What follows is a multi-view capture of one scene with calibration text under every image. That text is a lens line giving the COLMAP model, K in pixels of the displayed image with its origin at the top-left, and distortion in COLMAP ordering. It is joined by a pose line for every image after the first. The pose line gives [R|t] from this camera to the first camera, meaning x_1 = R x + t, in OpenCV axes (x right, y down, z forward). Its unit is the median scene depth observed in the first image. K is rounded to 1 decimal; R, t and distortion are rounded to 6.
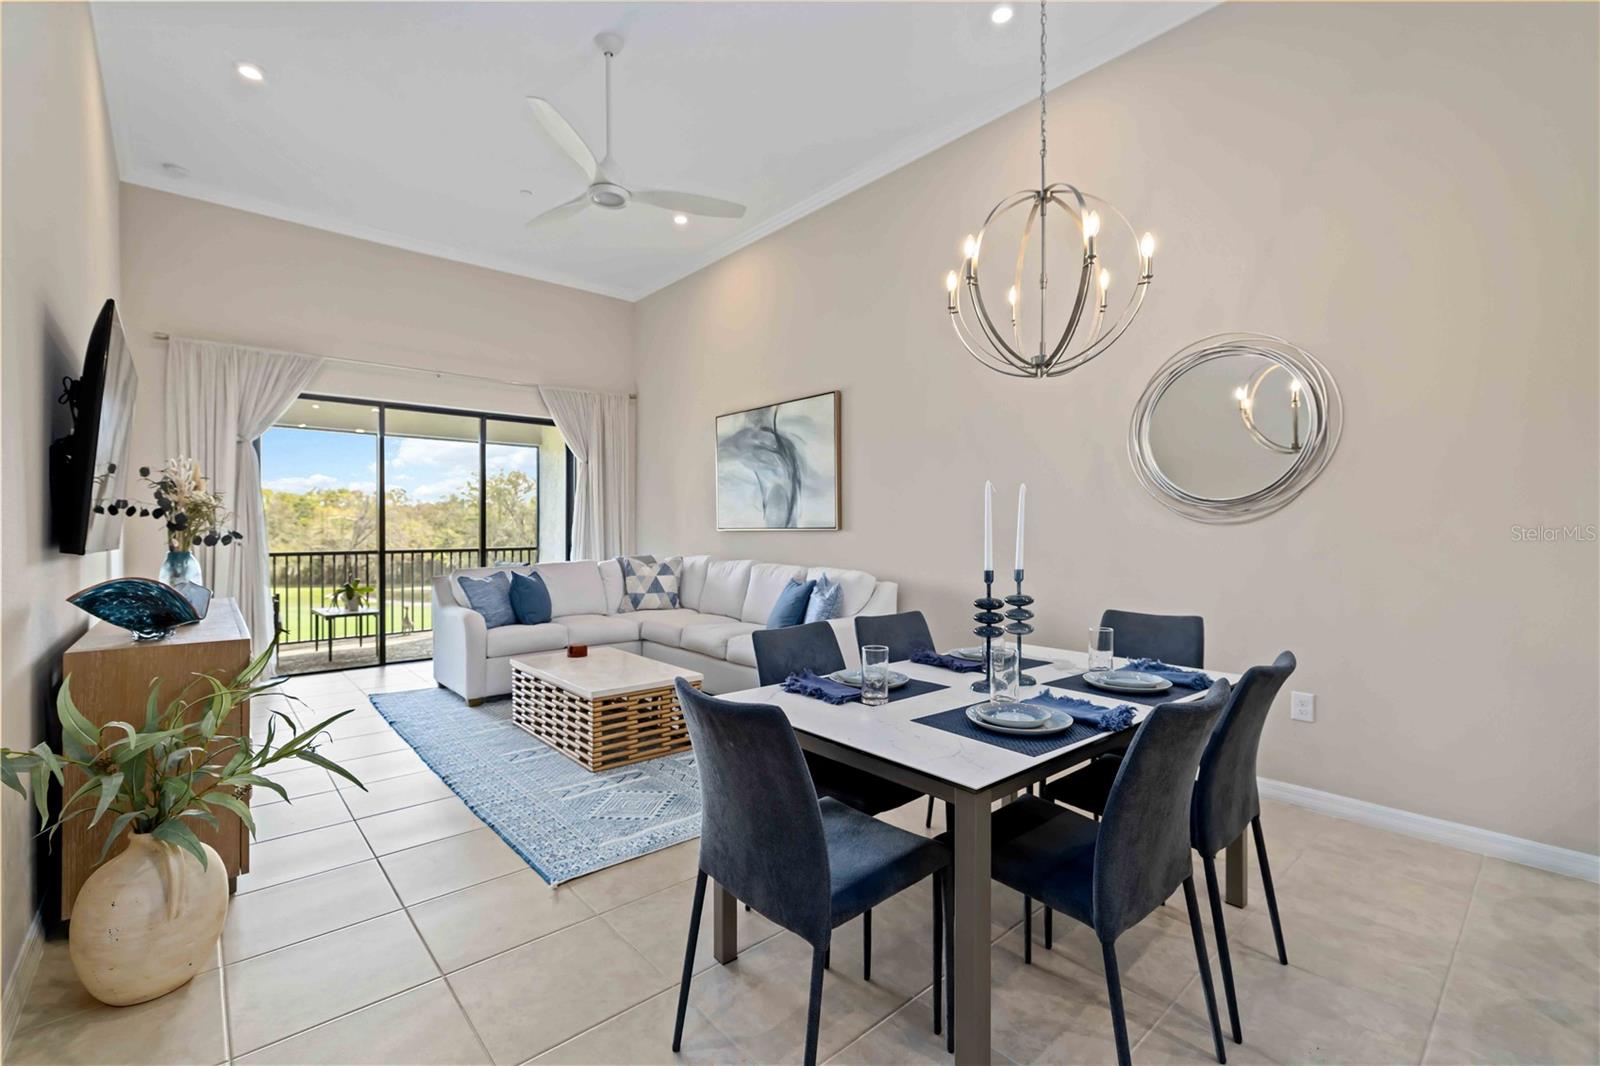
lens RADIAL K [[691.4, 0, 793.0], [0, 691.4, 530.6], [0, 0, 1]] dist [0.001071, 0.000988]
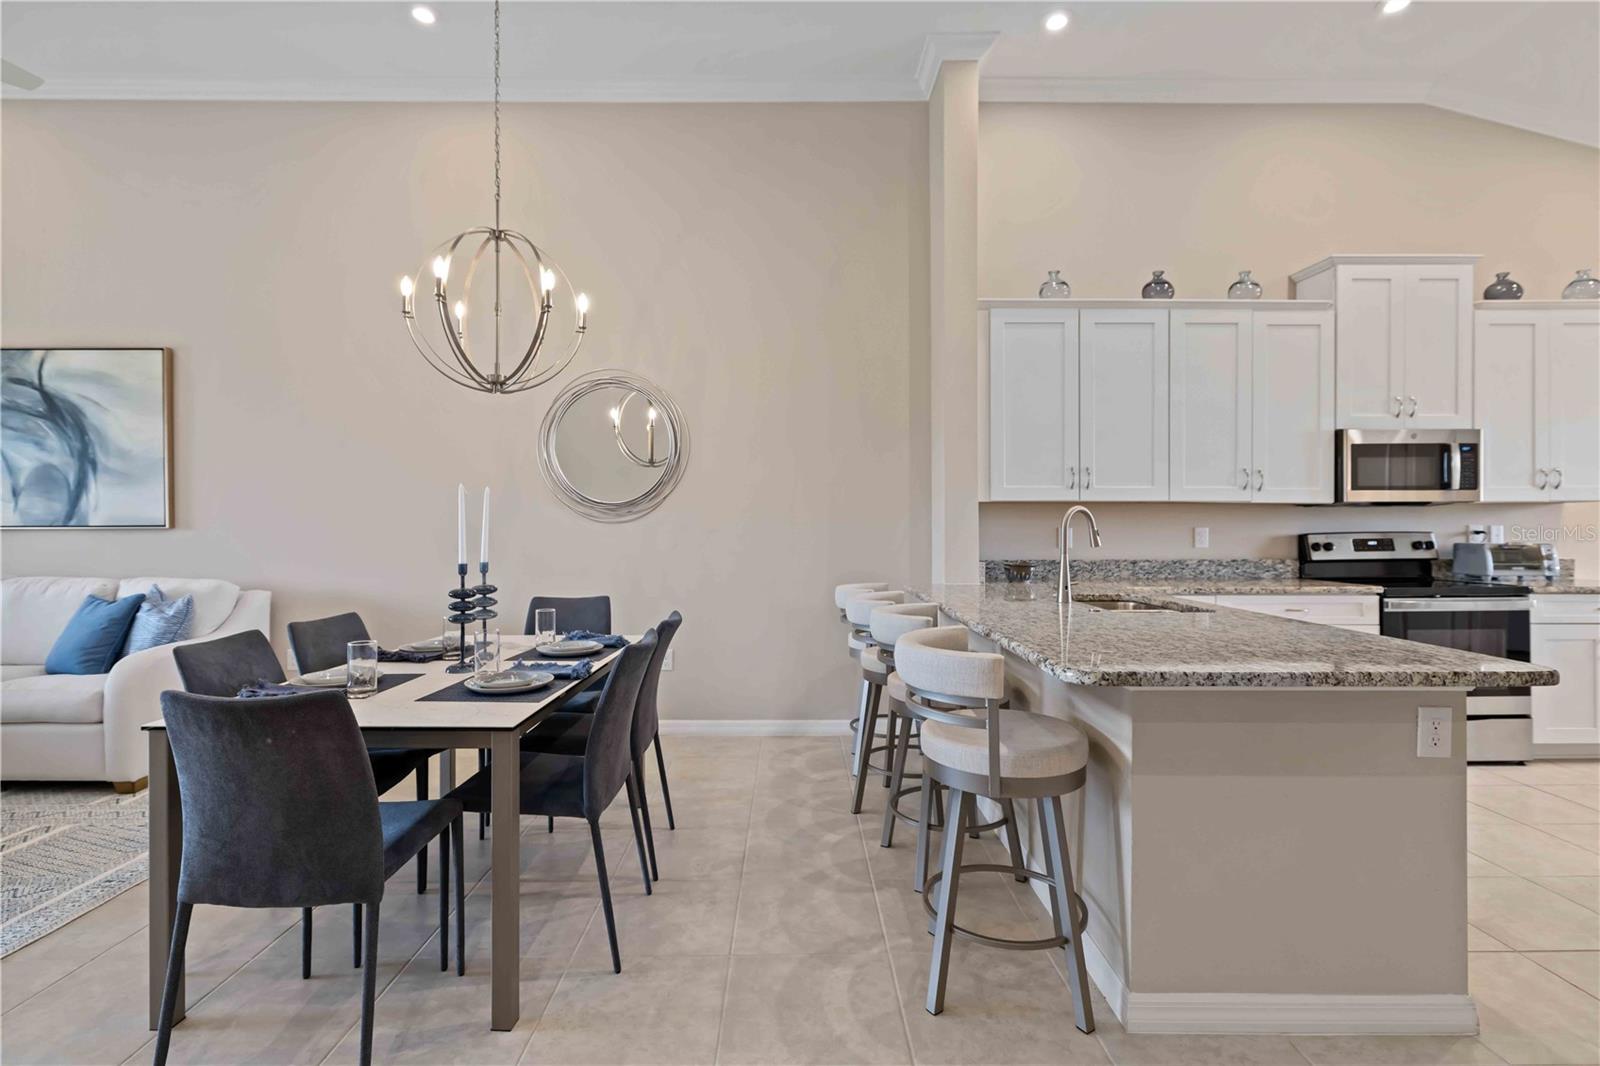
lens RADIAL K [[770.3, 0, 798.0], [0, 770.3, 523.4], [0, 0, 1]] dist [0.002176, 0.000708]
pose [[0.651495, 0.002318, 0.758650, -0.252611], [0.002804, 0.999981, -0.005464, 0.000456], [-0.758648, 0.005687, 0.651476, -0.182470]]
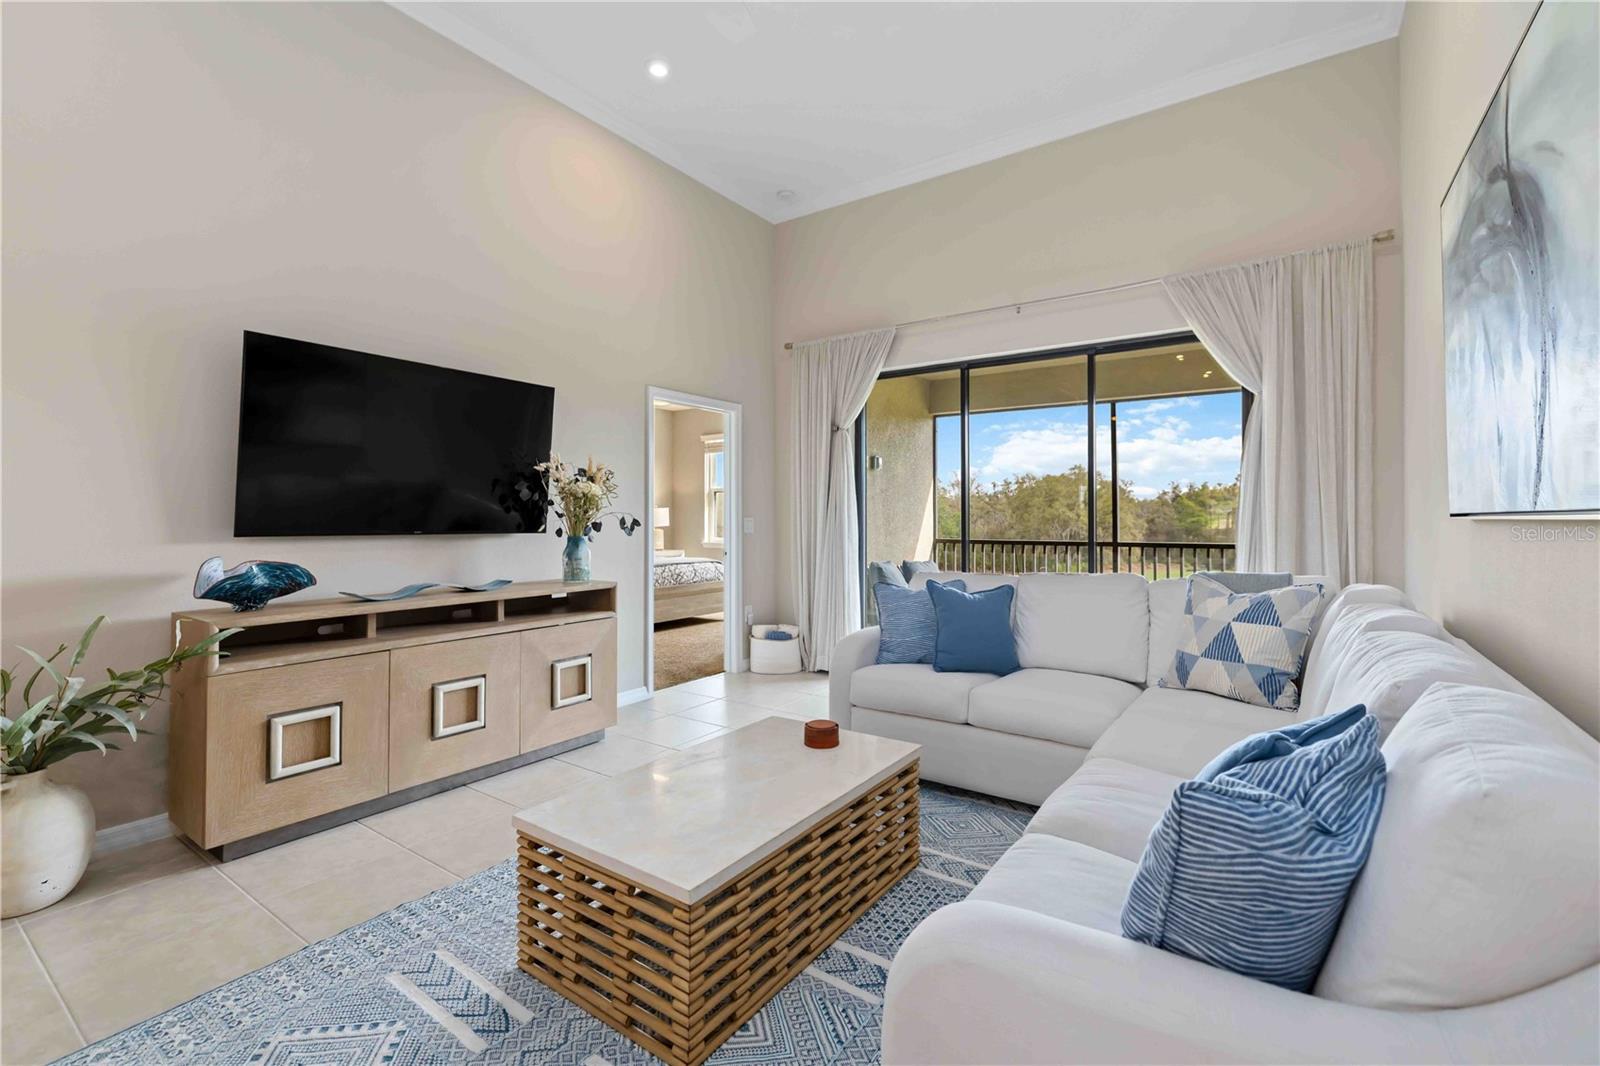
lens RADIAL K [[692.8, 0, 805.4], [0, 692.8, 526.2], [0, 0, 1]] dist [-0.001527, -0.000506]
pose [[0.246008, 0.014241, -0.969163, 0.370084], [-0.002125, 0.999898, 0.014153, -0.004010], [0.969265, -0.001422, 0.246013, 1.395074]]
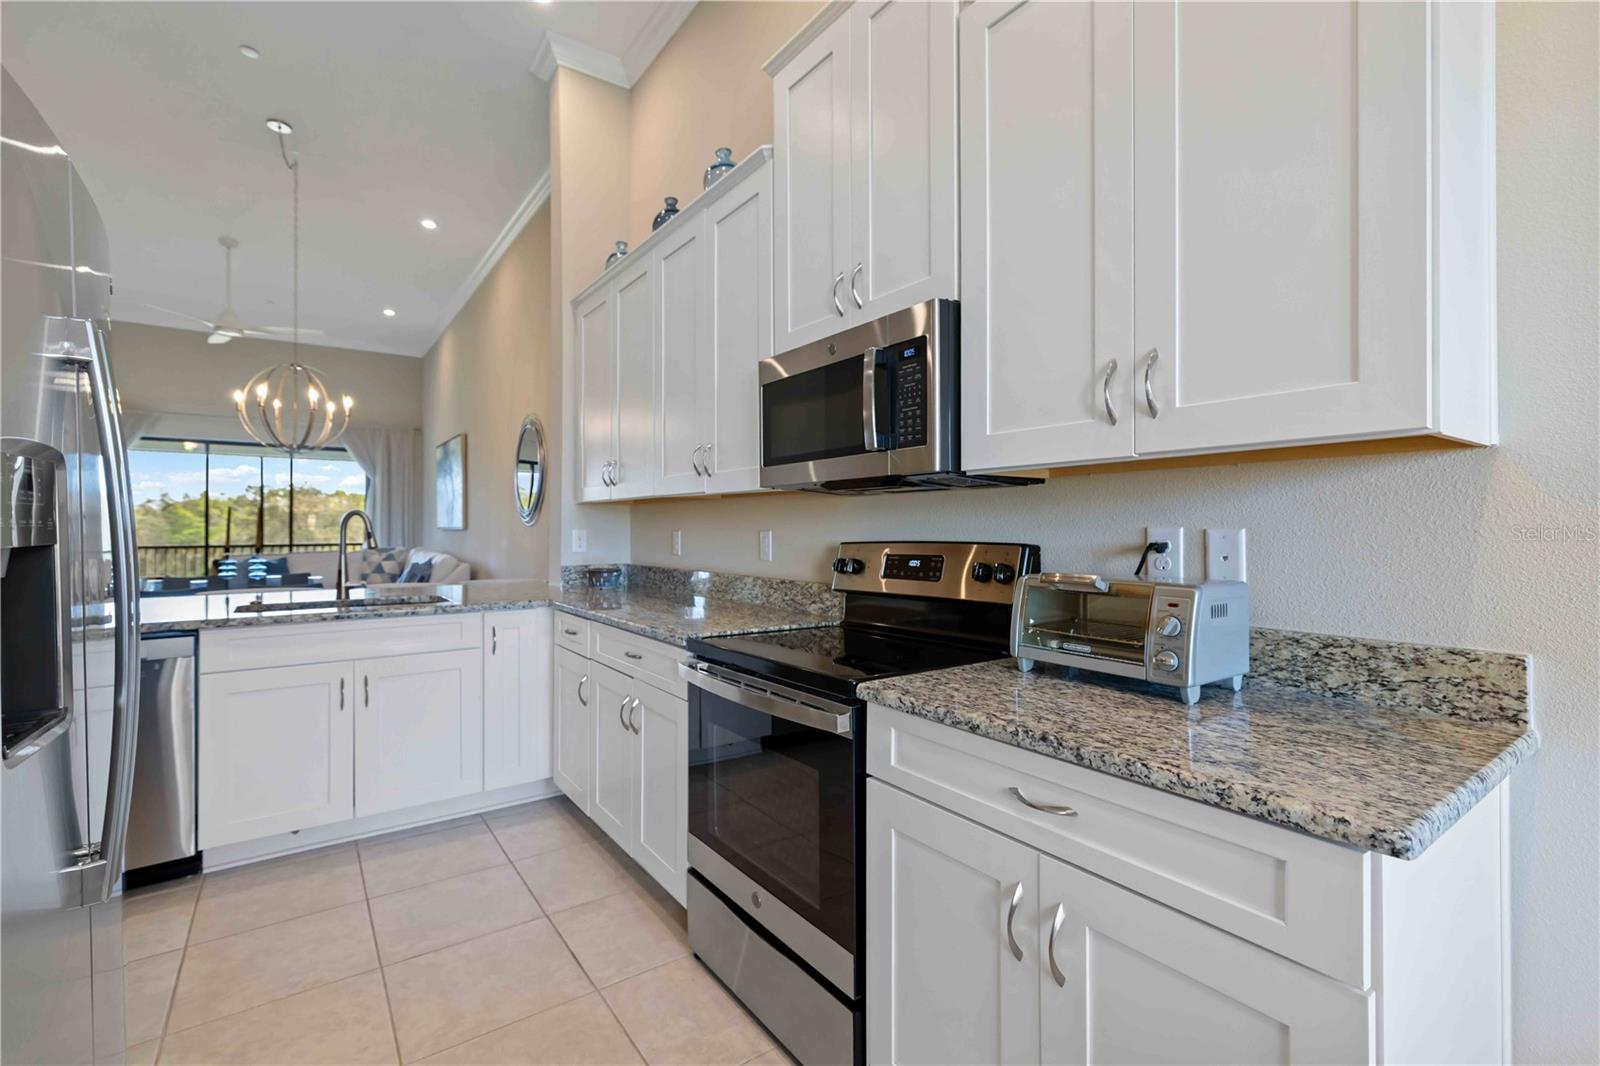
lens RADIAL K [[699.9, 0, 796.4], [0, 699.9, 522.2], [0, 0, 1]] dist [-0.000568, -0.000709]
pose [[0.996322, -0.000467, -0.085689, 1.722120], [-0.000430, 0.999945, -0.010443, 0.001012], [0.085689, 0.010442, 0.996267, -0.787447]]
